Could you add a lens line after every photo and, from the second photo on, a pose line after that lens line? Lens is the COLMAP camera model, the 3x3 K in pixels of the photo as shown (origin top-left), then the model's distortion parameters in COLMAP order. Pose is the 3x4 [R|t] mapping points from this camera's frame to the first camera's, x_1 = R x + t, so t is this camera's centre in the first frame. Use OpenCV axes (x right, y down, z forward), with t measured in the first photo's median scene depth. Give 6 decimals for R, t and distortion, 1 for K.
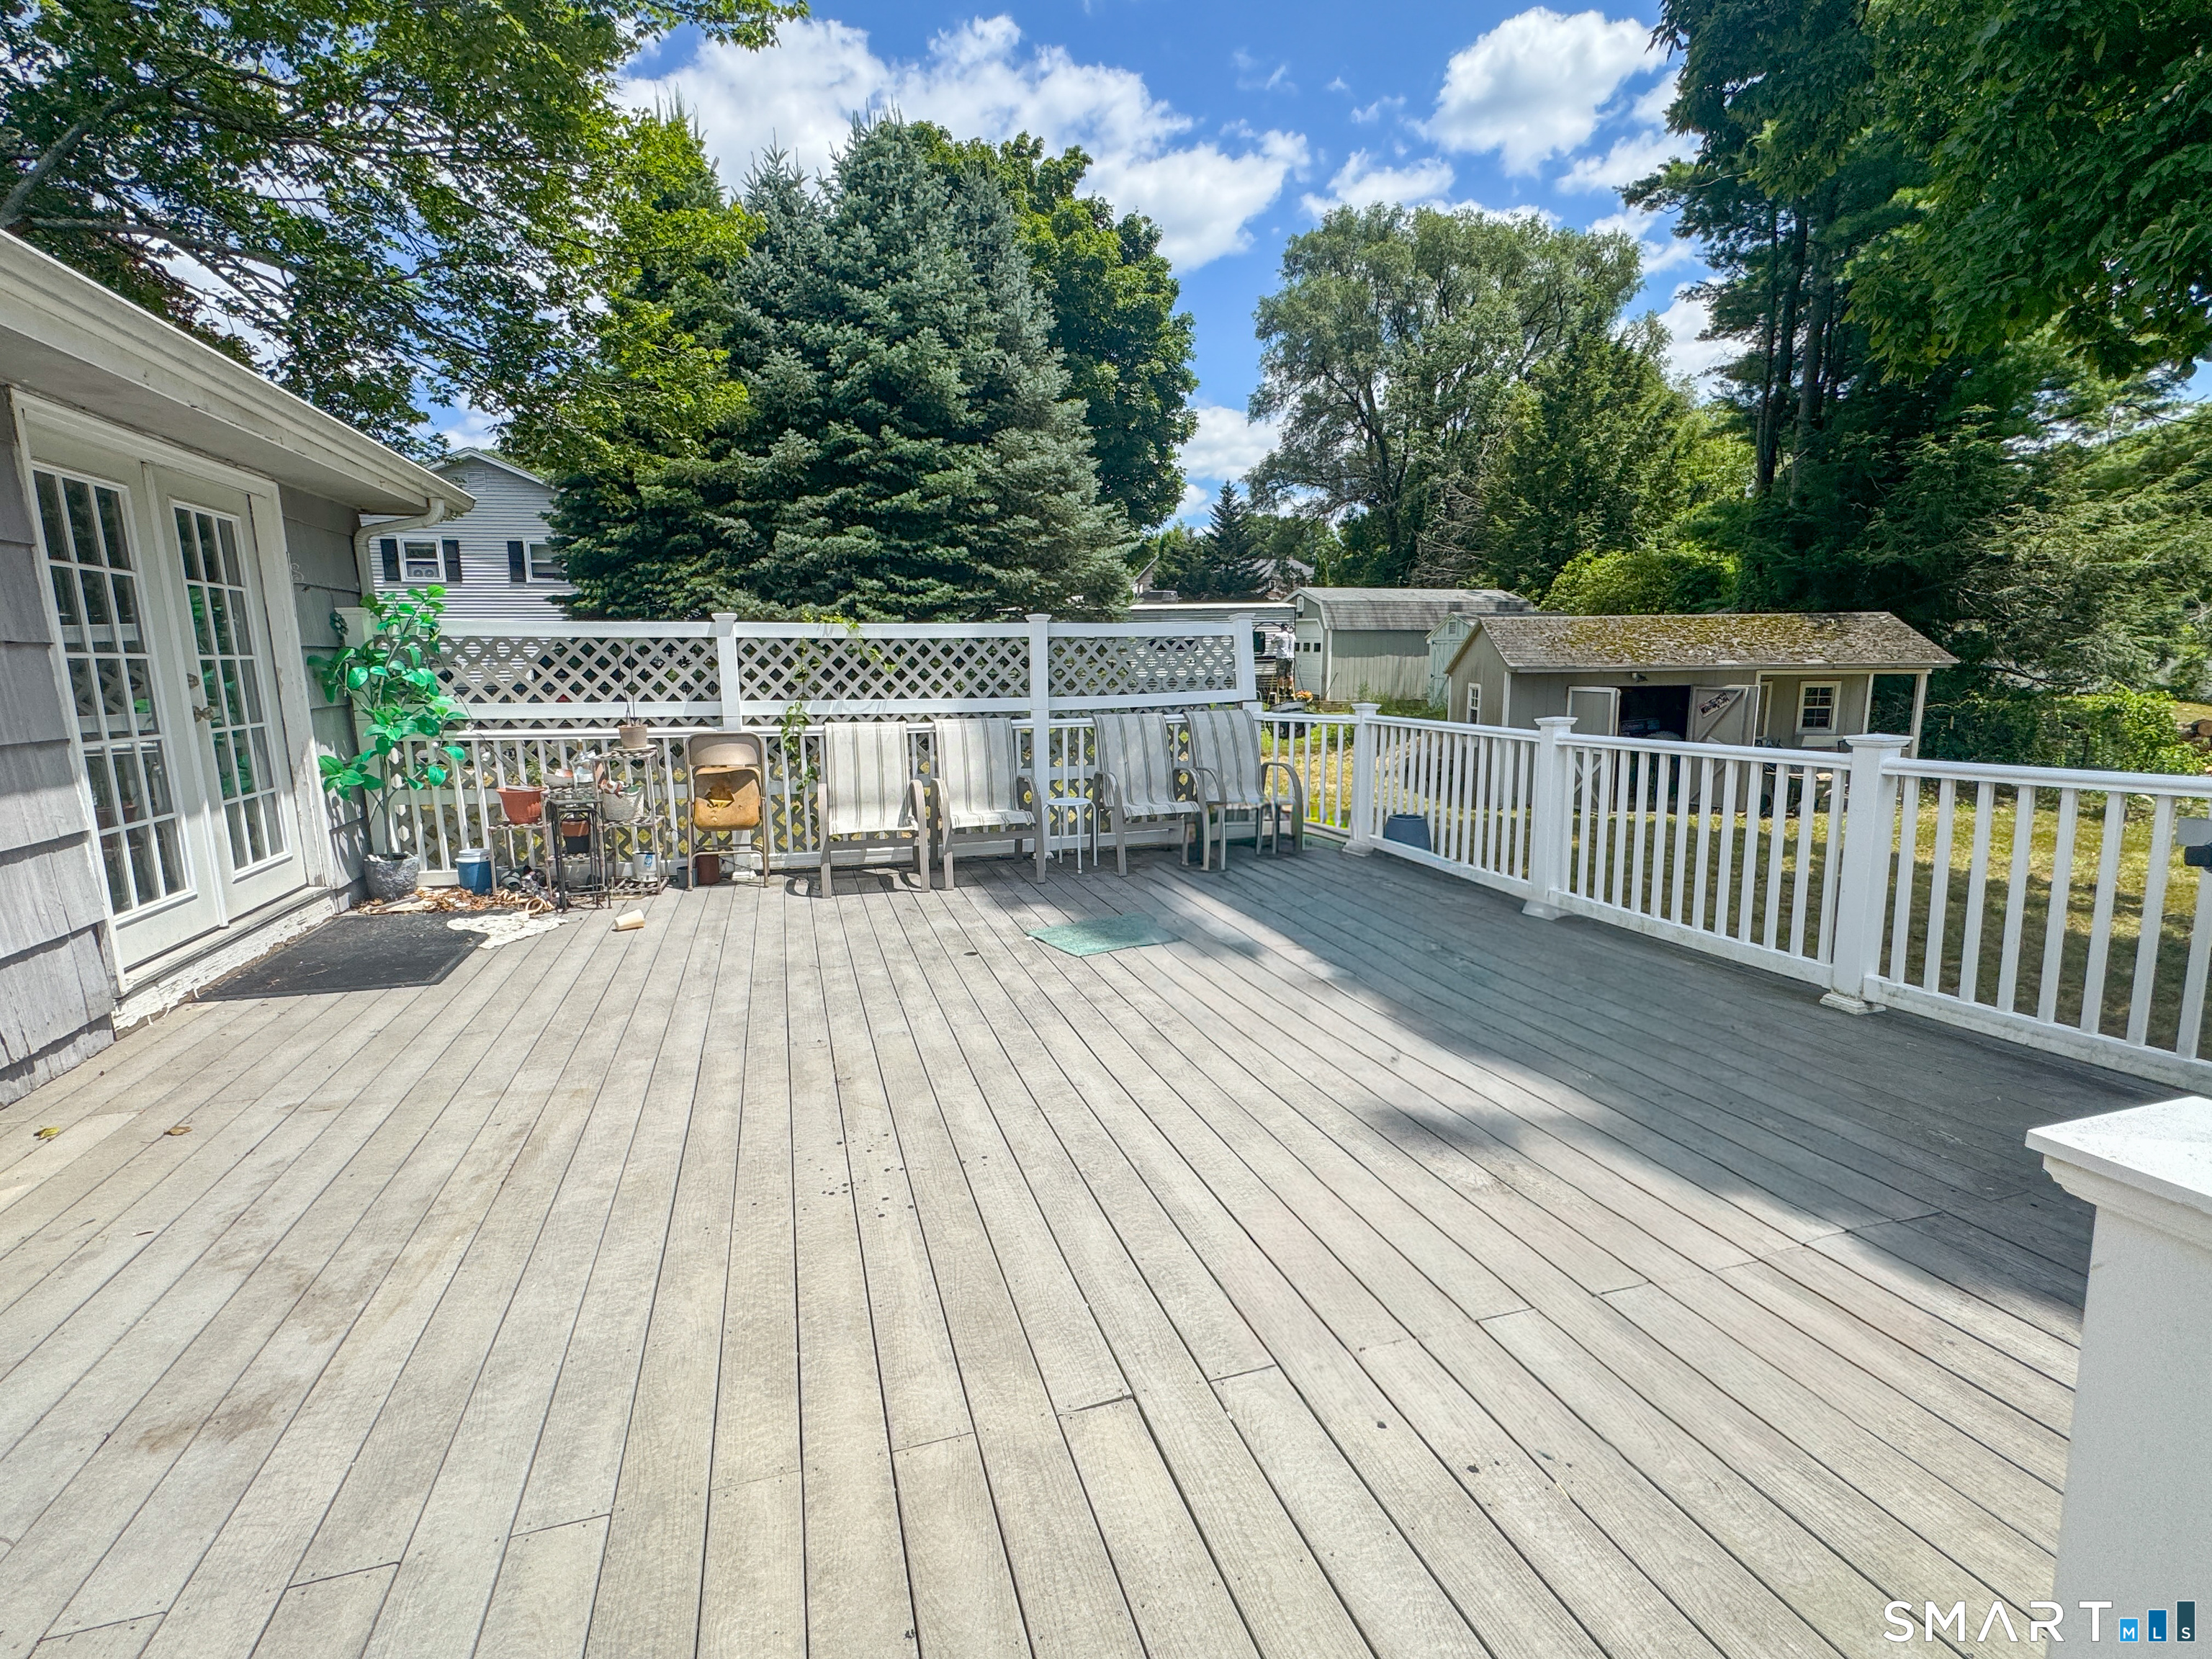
lens RADIAL K [[1034.1, 0, 1106.6], [0, 1034.1, 825.3], [0, 0, 1]] dist [-0.004624, -0.000236]
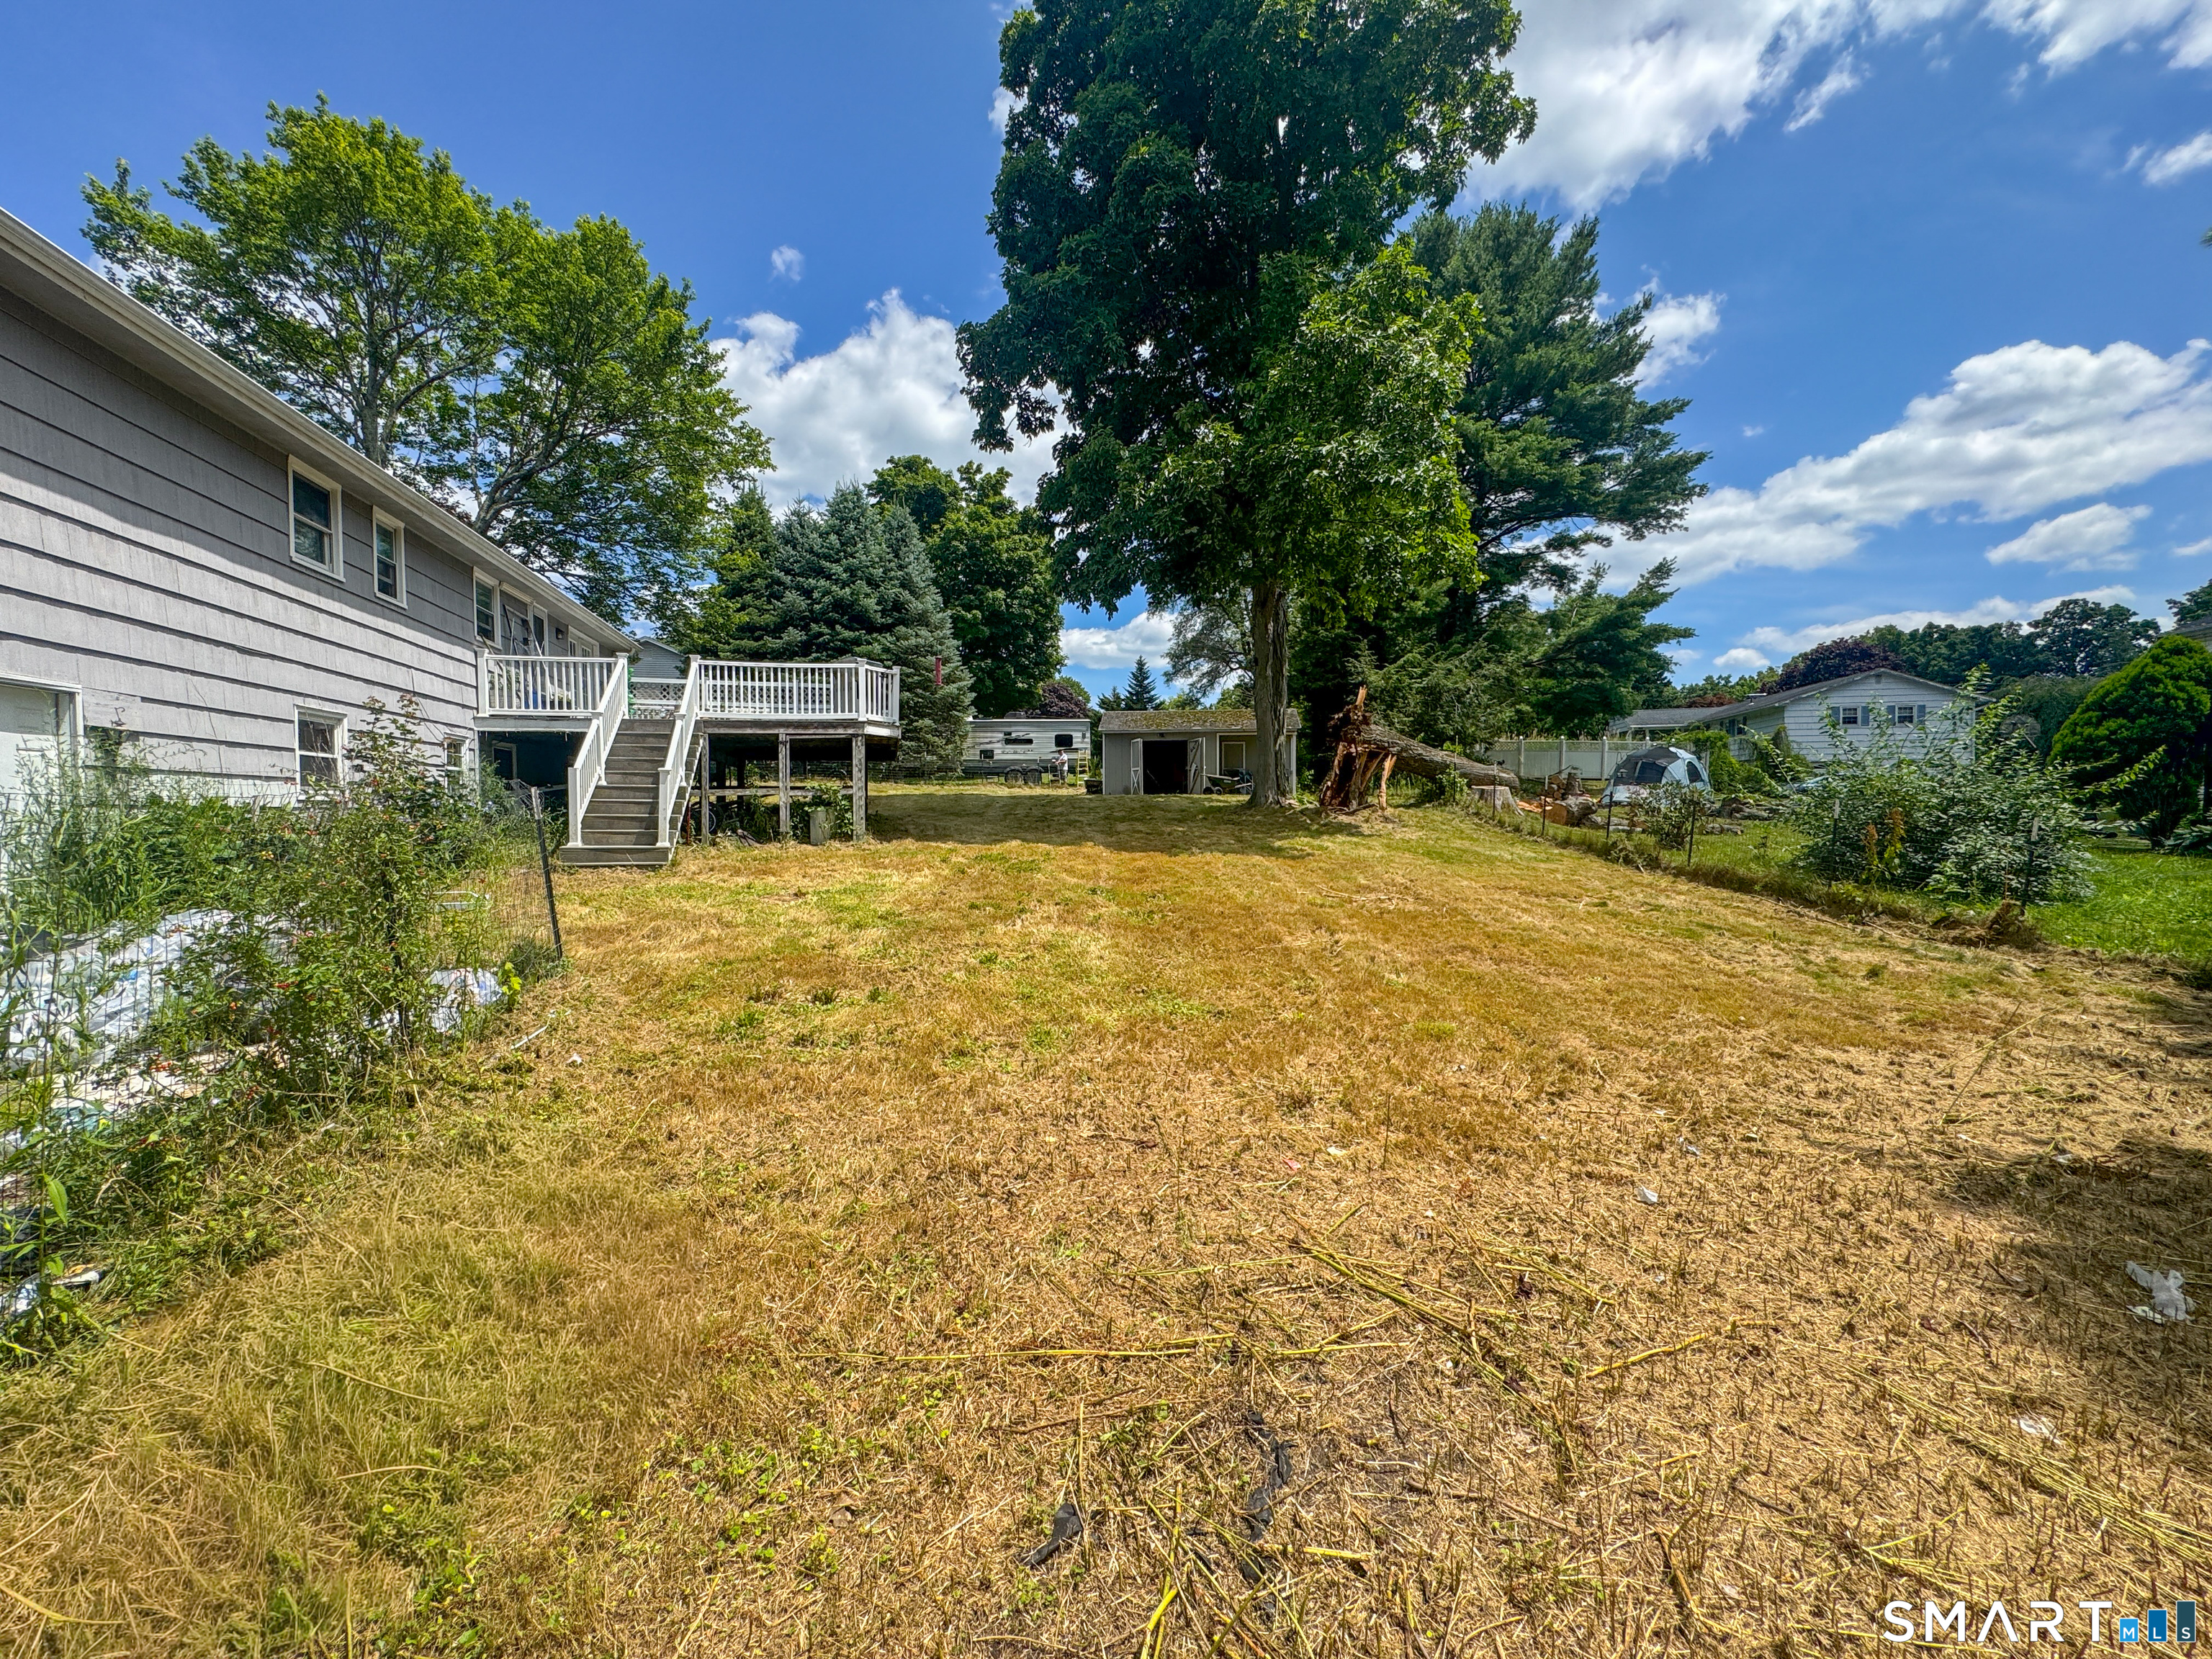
lens RADIAL K [[889.6, 0, 1102.9], [0, 889.6, 841.0], [0, 0, 1]] dist [-0.003897, 0.000826]
pose [[0.997197, 0.014763, -0.073353, 0.454881], [-0.023649, 0.992273, -0.121798, 0.252837], [0.070988, 0.123191, 0.989841, -0.686900]]
